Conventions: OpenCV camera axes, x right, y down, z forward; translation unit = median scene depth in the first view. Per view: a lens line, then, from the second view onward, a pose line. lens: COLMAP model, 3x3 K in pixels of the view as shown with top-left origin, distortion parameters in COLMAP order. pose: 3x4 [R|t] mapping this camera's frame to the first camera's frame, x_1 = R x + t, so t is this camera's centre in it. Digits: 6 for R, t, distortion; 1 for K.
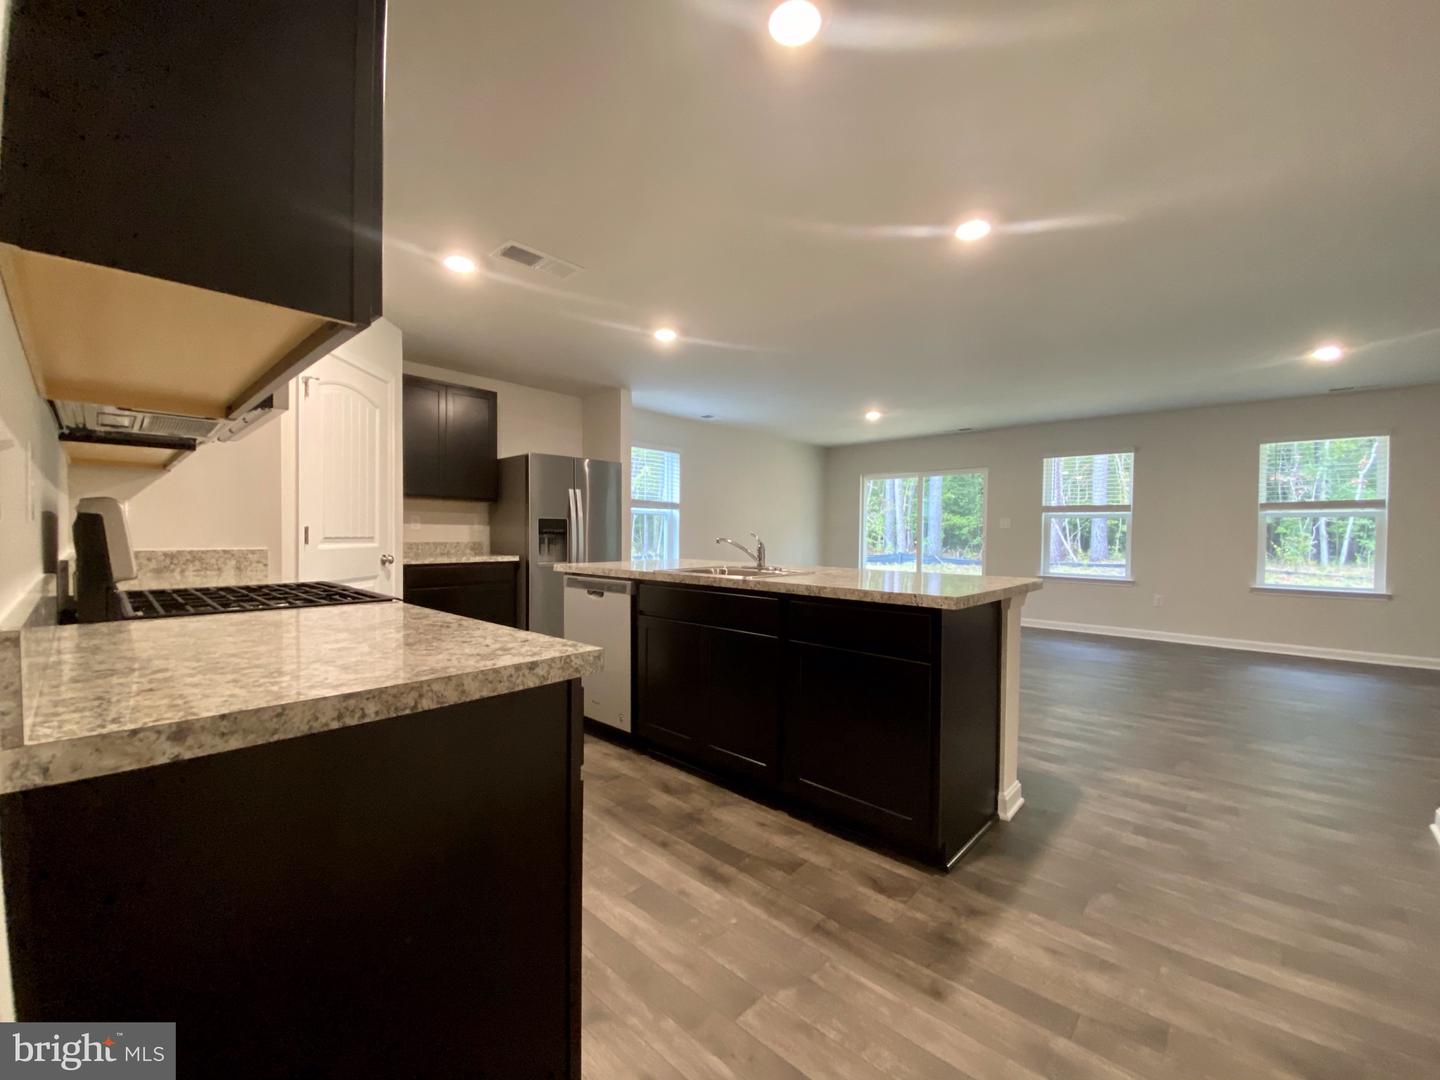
lens RADIAL K [[585.8, 0, 713.2], [0, 585.8, 546.8], [0, 0, 1]] dist [-0.001203, -0.008652]
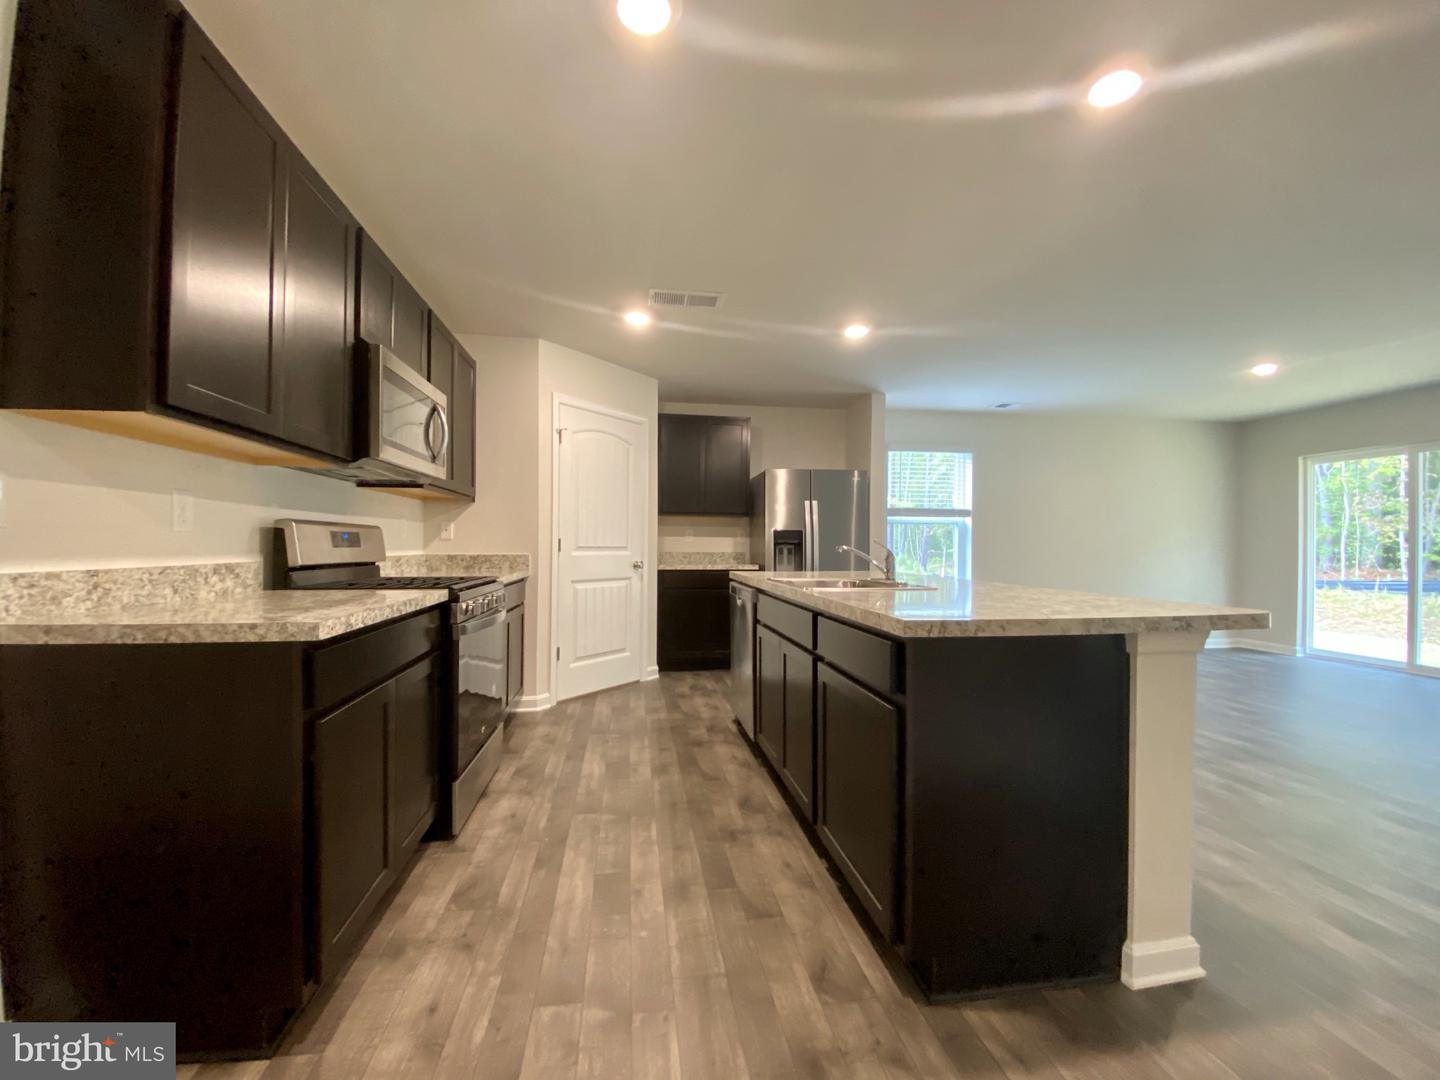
lens RADIAL K [[585.8, 0, 711.9], [0, 585.8, 541.4], [0, 0, 1]] dist [-0.001203, -0.008652]
pose [[0.783281, -0.006771, -0.621631, 0.535767], [-0.013660, 0.999512, -0.028099, 0.006779], [0.621518, 0.030501, 0.782806, 0.207622]]
